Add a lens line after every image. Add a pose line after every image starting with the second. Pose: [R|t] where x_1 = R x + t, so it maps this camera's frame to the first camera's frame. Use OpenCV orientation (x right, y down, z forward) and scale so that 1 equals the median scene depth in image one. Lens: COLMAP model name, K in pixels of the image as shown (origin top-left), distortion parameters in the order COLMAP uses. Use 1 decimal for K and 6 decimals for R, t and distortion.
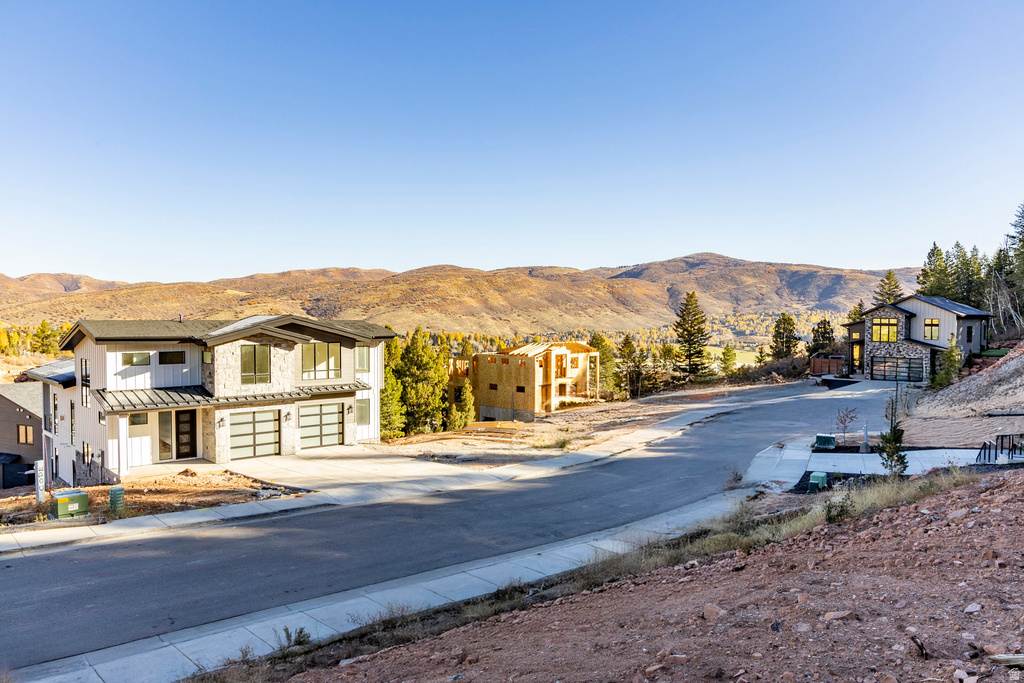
lens RADIAL K [[756.4, 0, 512.0], [0, 756.4, 341.5], [0, 0, 1]] dist [-0.003956, 0.003105]
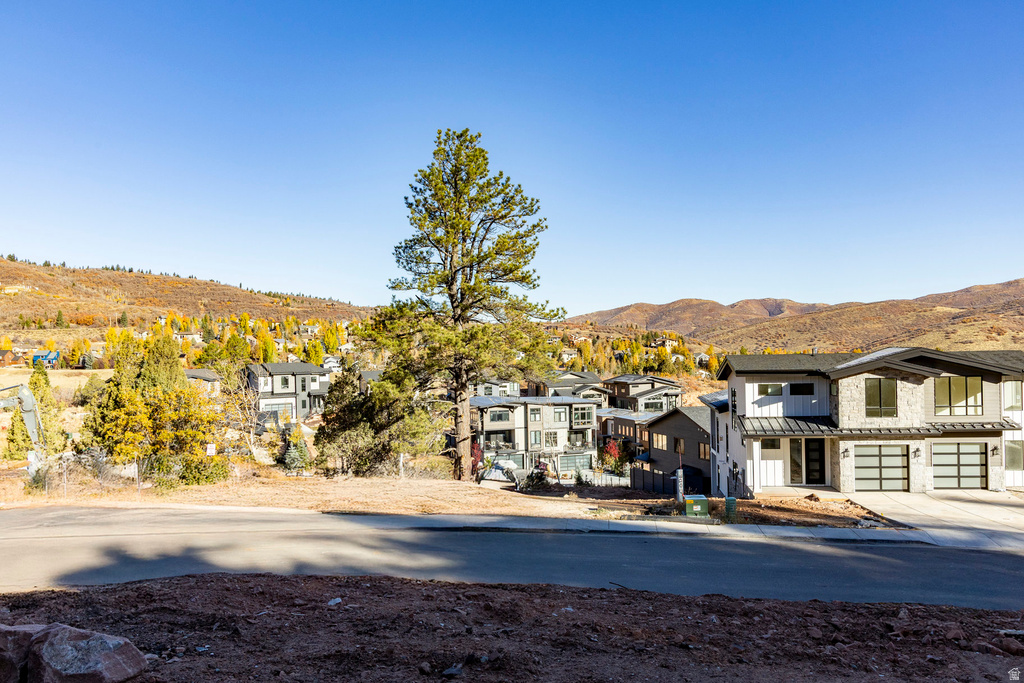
lens RADIAL K [[828.7, 0, 512.0], [0, 828.7, 341.5], [0, 0, 1]] dist [0.001292, 0.000796]
pose [[0.670330, -0.018676, -0.741828, 0.153933], [-0.003059, 0.999605, -0.027930, -0.012491], [0.742057, 0.020992, 0.670008, -0.102988]]
